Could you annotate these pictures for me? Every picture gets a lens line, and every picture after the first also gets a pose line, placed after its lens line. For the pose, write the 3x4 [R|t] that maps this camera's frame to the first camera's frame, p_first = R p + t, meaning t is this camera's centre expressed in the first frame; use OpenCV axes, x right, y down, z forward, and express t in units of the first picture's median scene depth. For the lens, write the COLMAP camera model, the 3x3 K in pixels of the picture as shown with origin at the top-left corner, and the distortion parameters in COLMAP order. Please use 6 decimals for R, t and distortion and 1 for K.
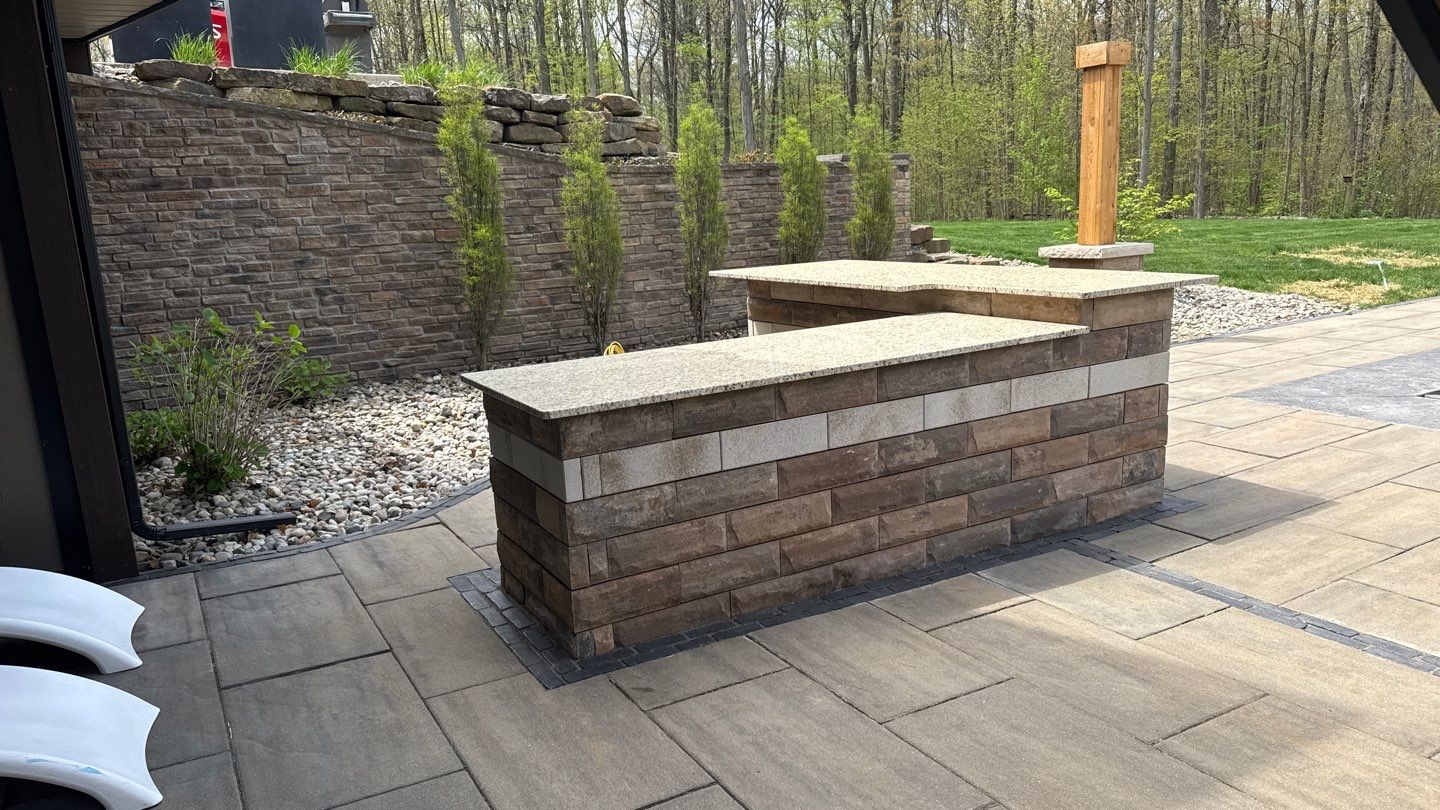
lens RADIAL K [[990.7, 0, 720.0], [0, 990.7, 405.0], [0, 0, 1]] dist [0.083024, -0.135635]
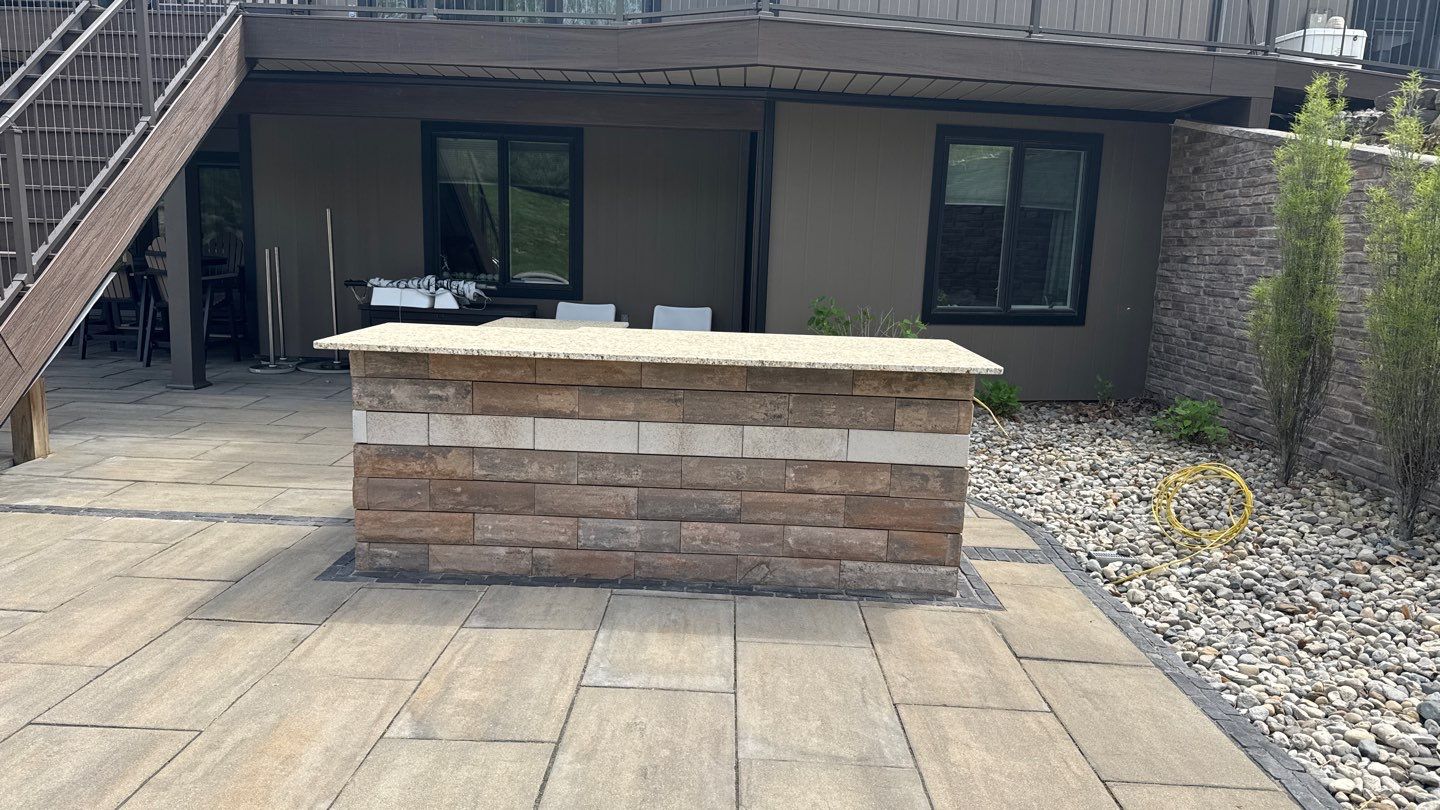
lens RADIAL K [[1004.3, 0, 720.0], [0, 1004.3, 405.0], [0, 0, 1]] dist [0.127018, -0.221677]
pose [[-0.520189, 0.166477, -0.837669, 1.046278], [-0.186929, 0.934843, 0.301872, -0.403491], [0.833343, 0.313615, -0.455175, 1.679927]]
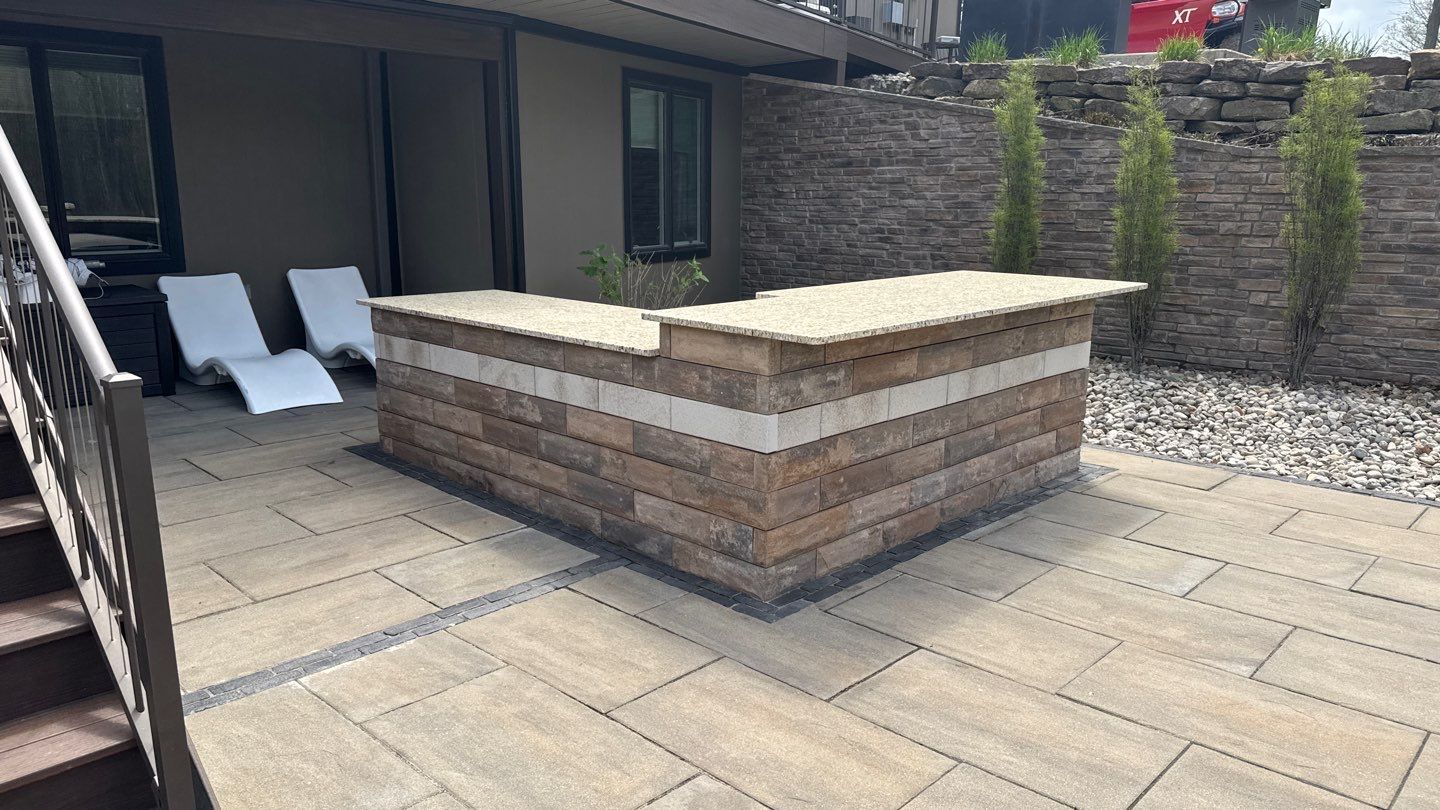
lens RADIAL K [[1004.3, 0, 720.0], [0, 1004.3, 405.0], [0, 0, 1]] dist [0.127018, -0.221677]
pose [[0.273914, 0.248897, -0.928989, 1.149237], [-0.216548, 0.957090, 0.192576, -0.201978], [0.937058, 0.148422, 0.316059, 0.687305]]
